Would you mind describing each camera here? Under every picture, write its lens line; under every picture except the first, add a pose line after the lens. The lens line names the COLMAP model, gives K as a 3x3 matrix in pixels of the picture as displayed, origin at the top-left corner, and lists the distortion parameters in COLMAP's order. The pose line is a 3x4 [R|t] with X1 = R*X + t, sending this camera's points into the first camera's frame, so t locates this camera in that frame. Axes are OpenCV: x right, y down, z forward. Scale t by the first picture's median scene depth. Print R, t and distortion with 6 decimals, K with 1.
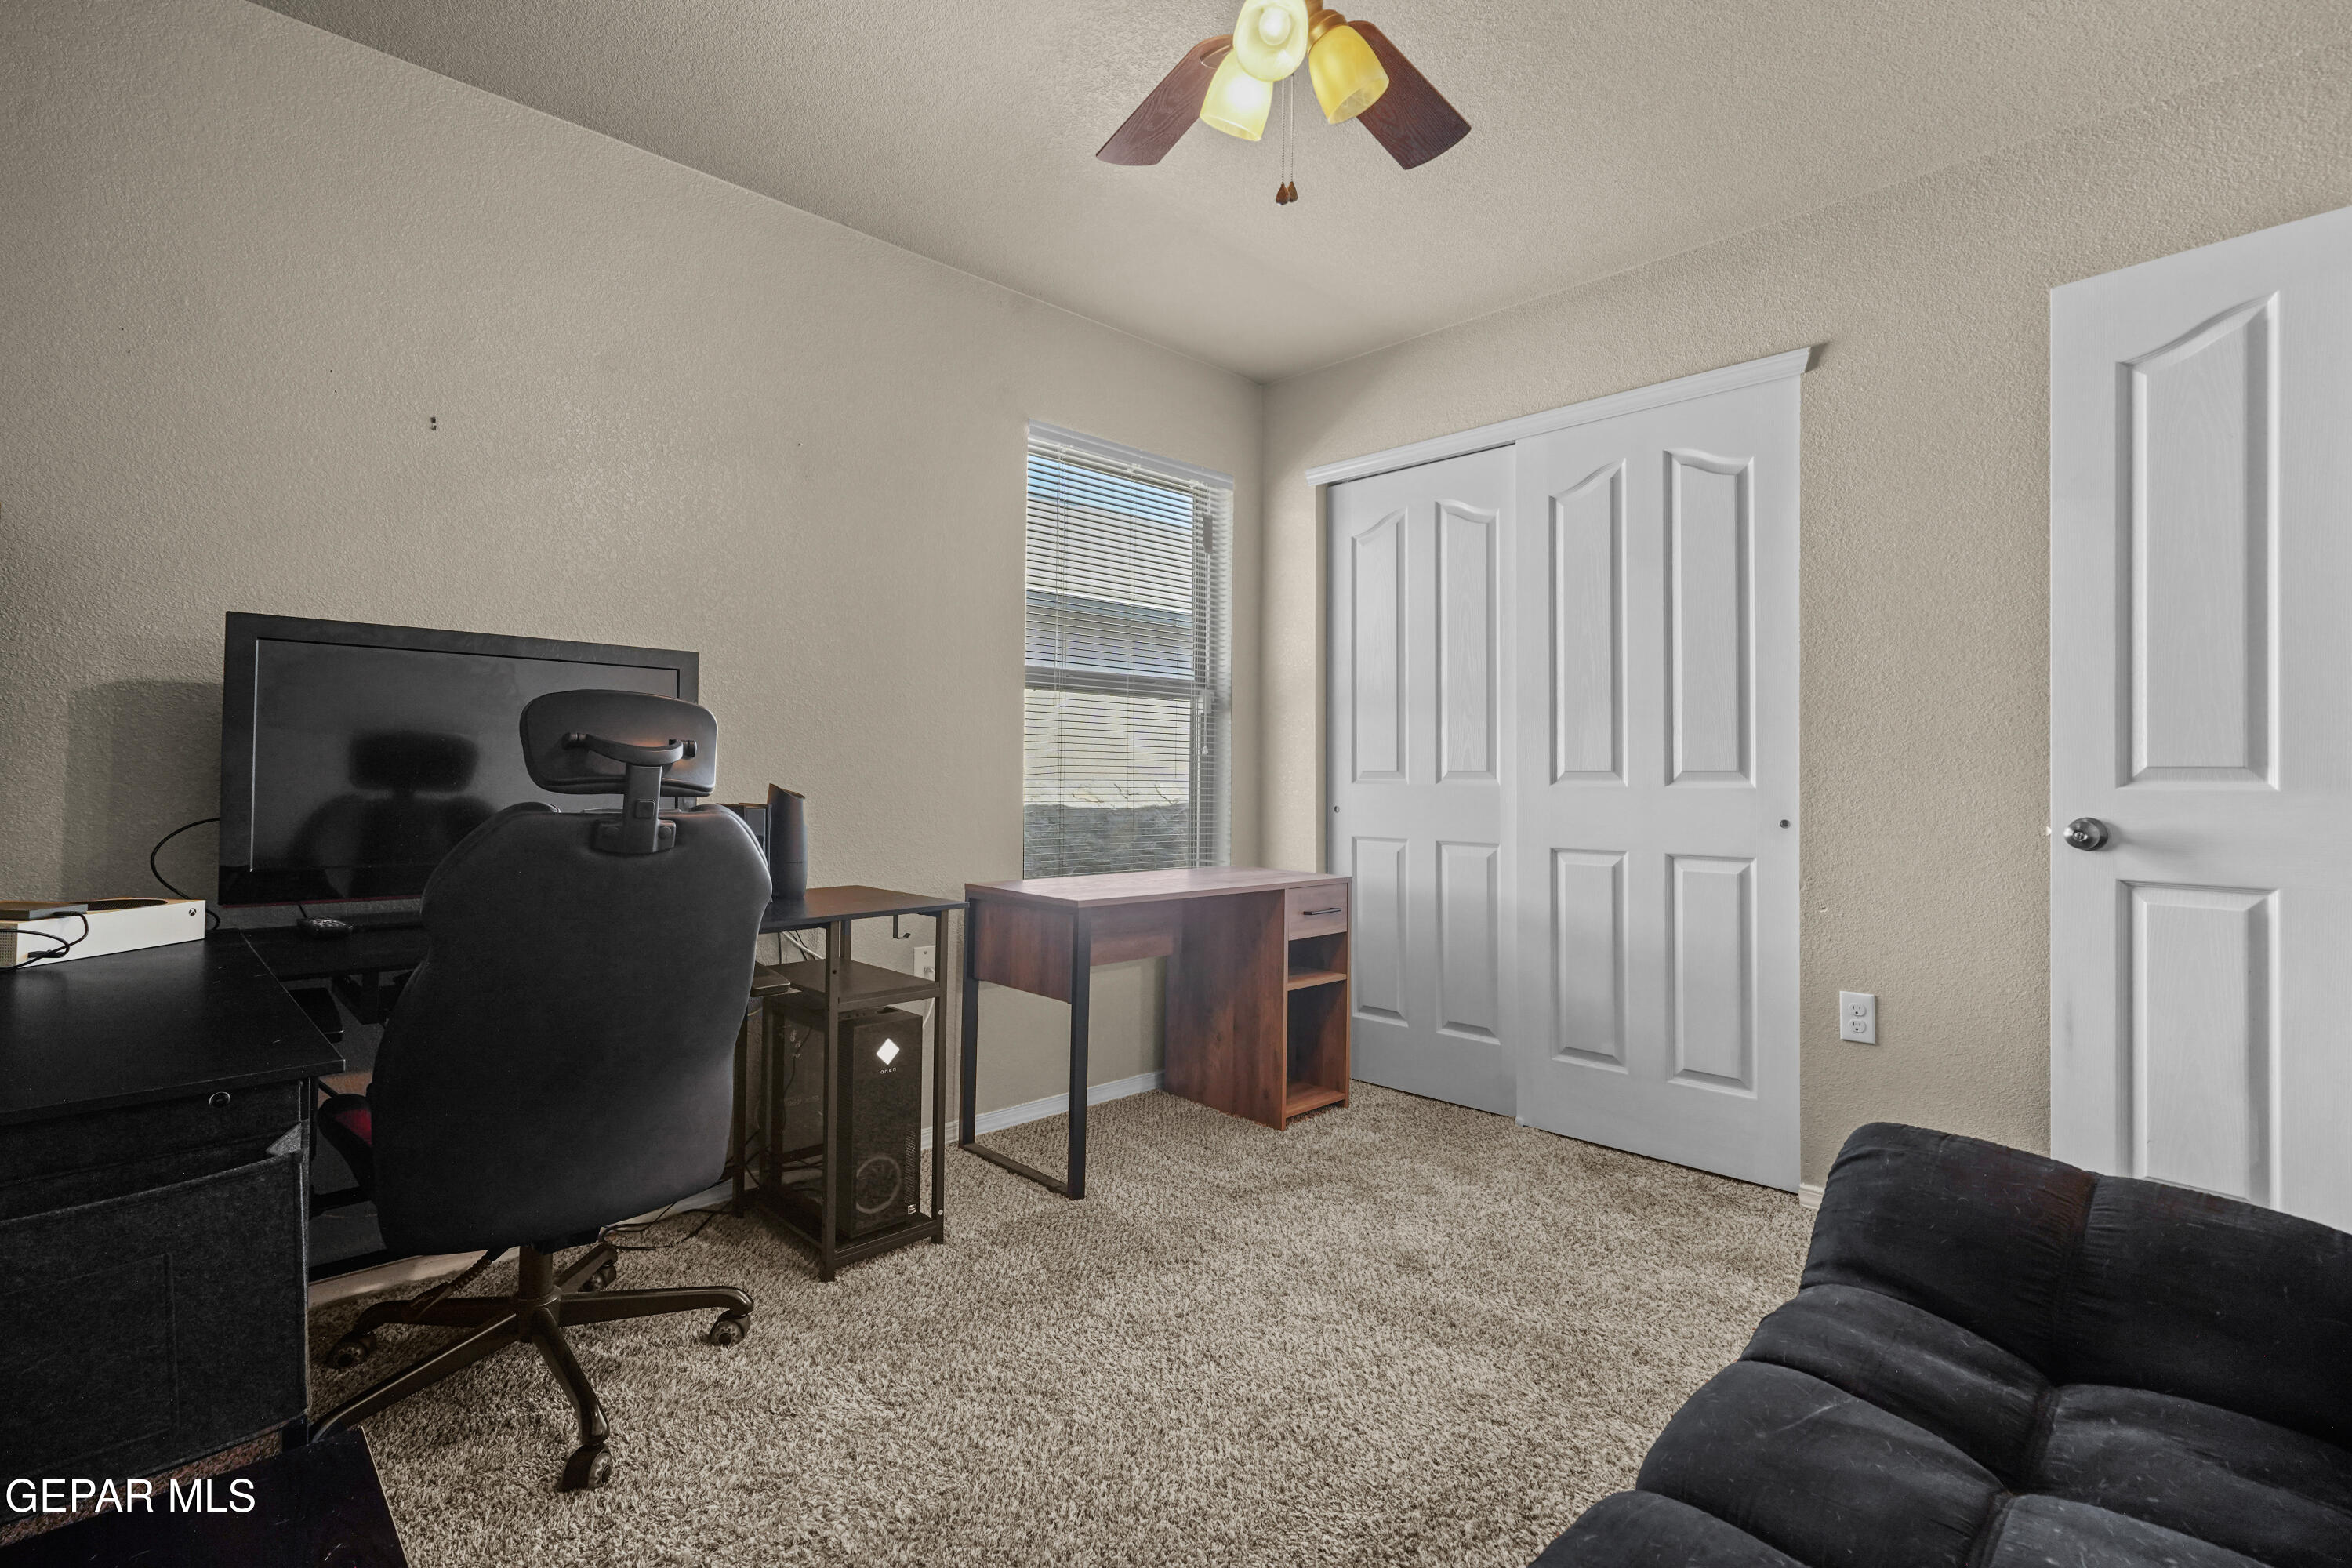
lens RADIAL K [[1087.7, 0, 1168.5], [0, 1087.7, 762.6], [0, 0, 1]] dist [-0.000758, 0.000575]
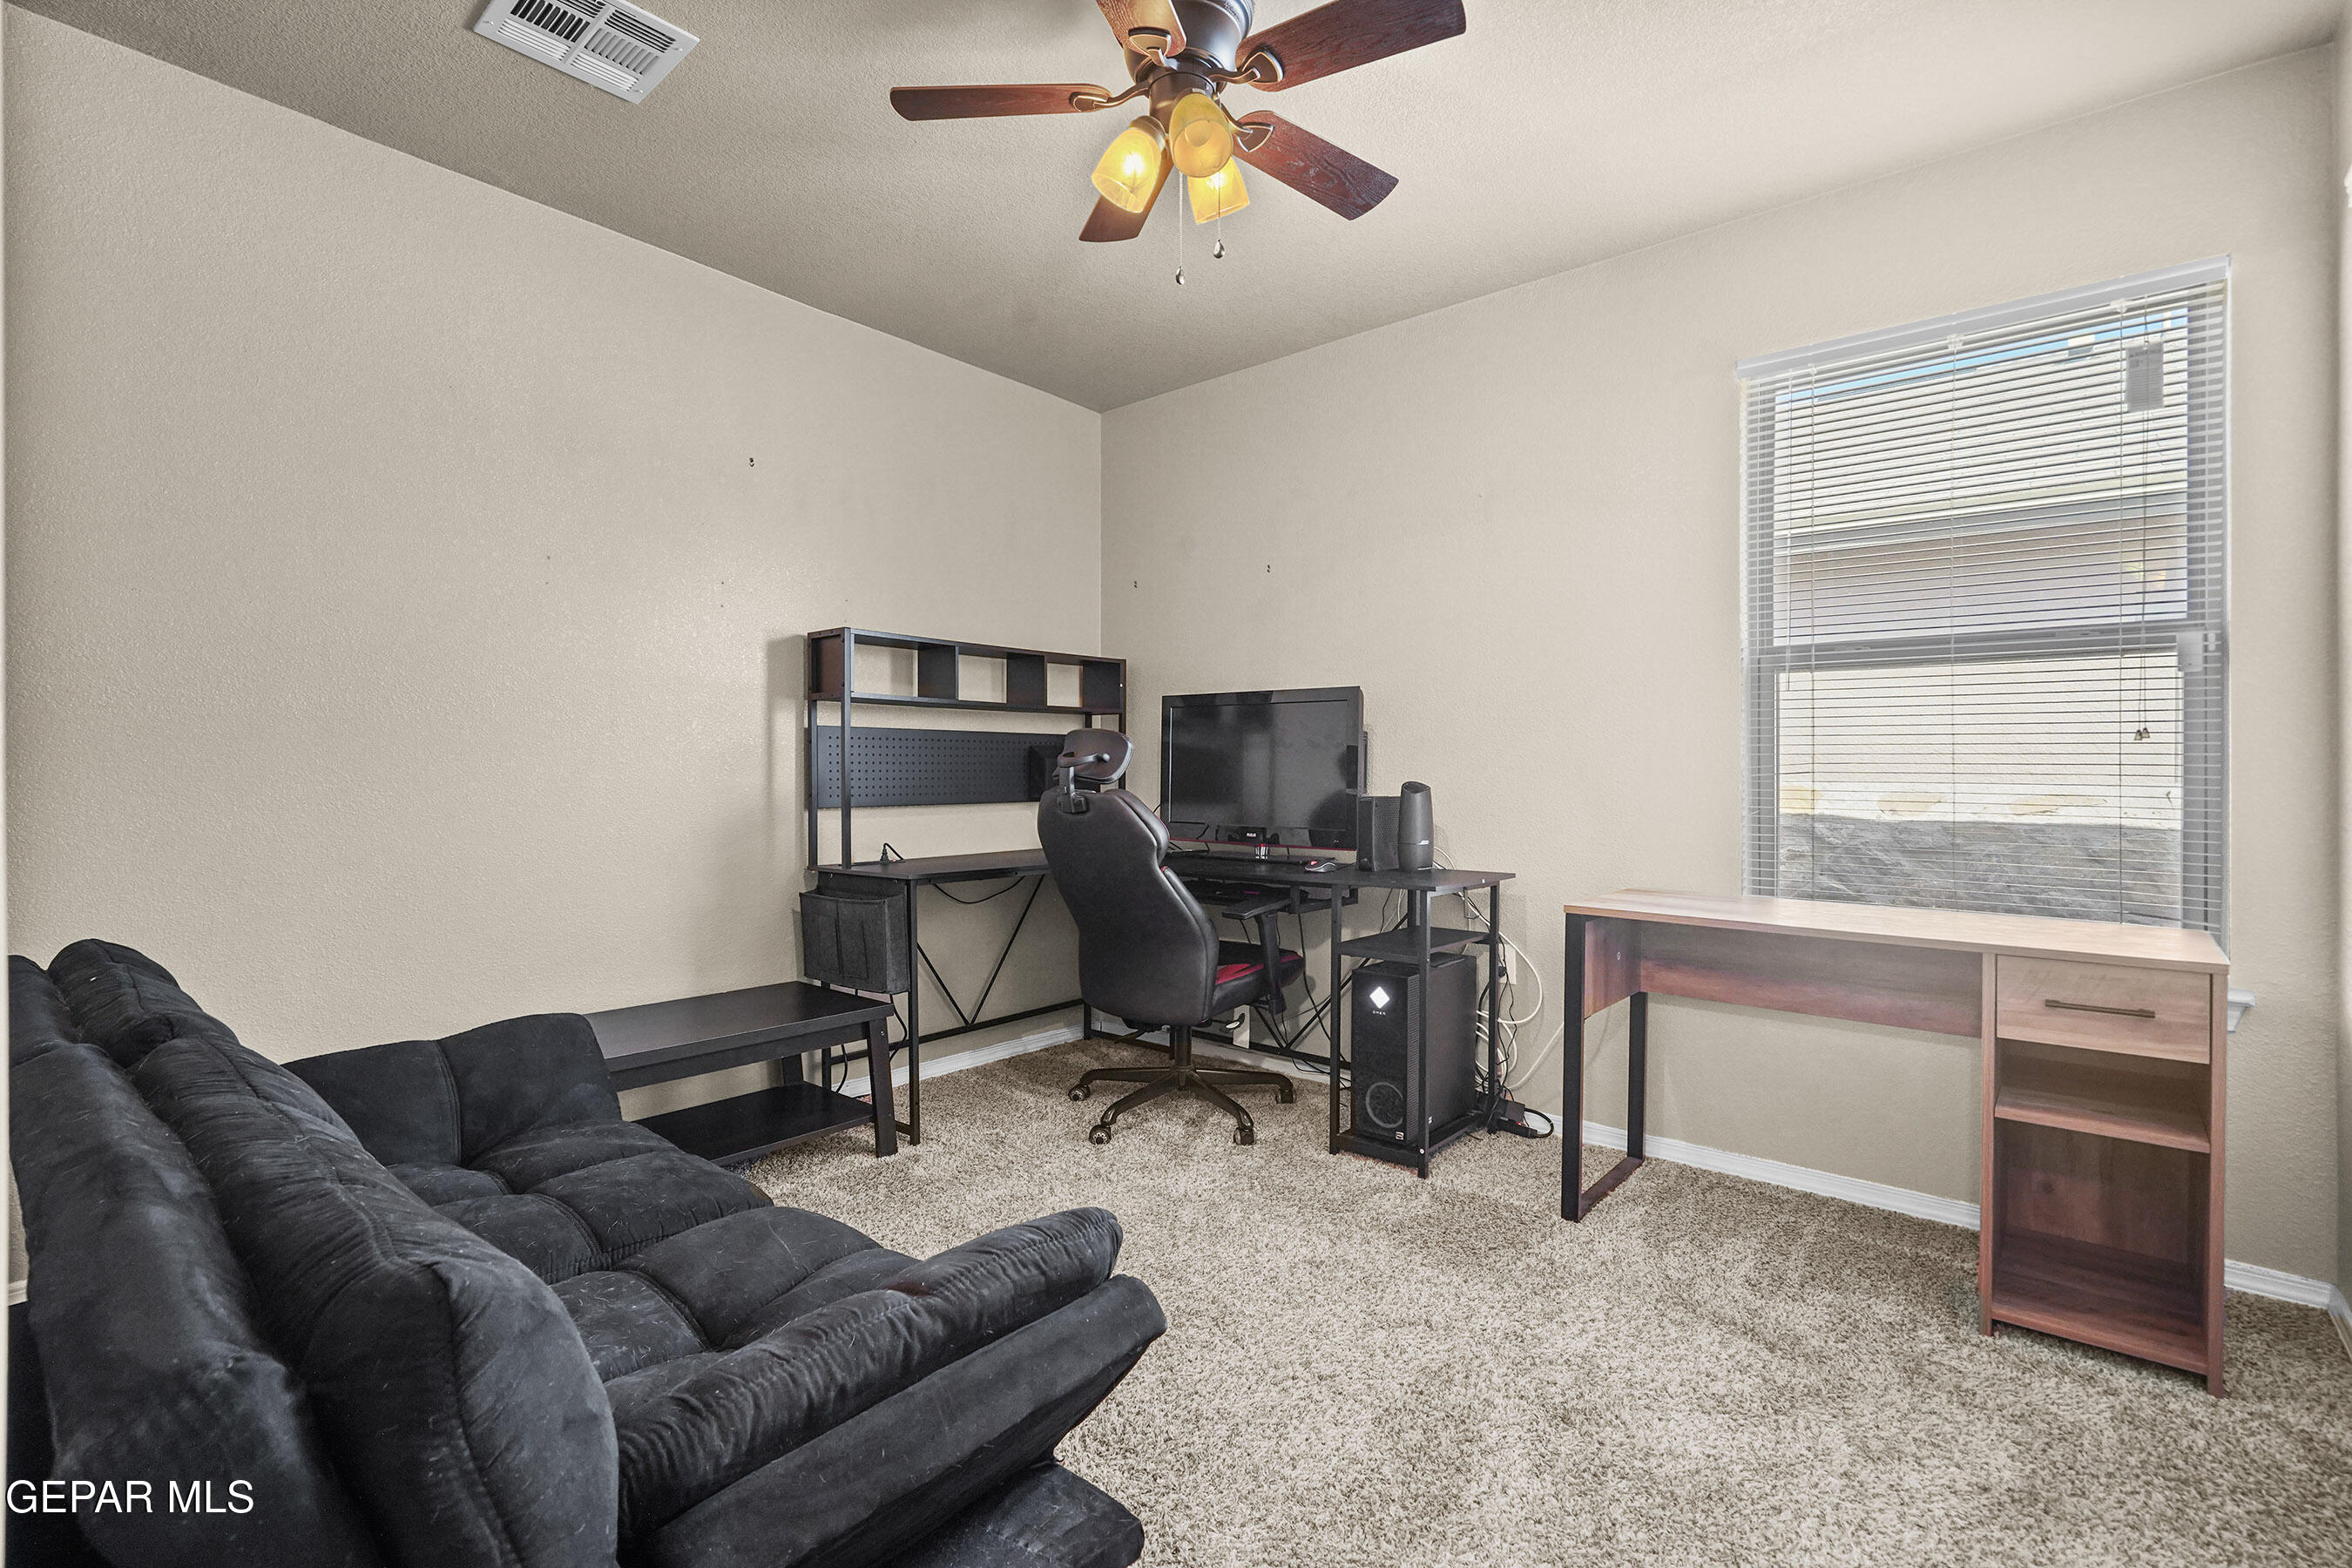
lens RADIAL K [[1072.3, 0, 1172.0], [0, 1072.3, 790.4], [0, 0, 1]] dist [-0.002875, 0.001059]
pose [[0.100057, 0.007268, -0.994955, 0.706683], [0.004538, 0.999960, 0.007761, 0.015185], [0.994971, -0.005292, 0.100020, 0.491585]]
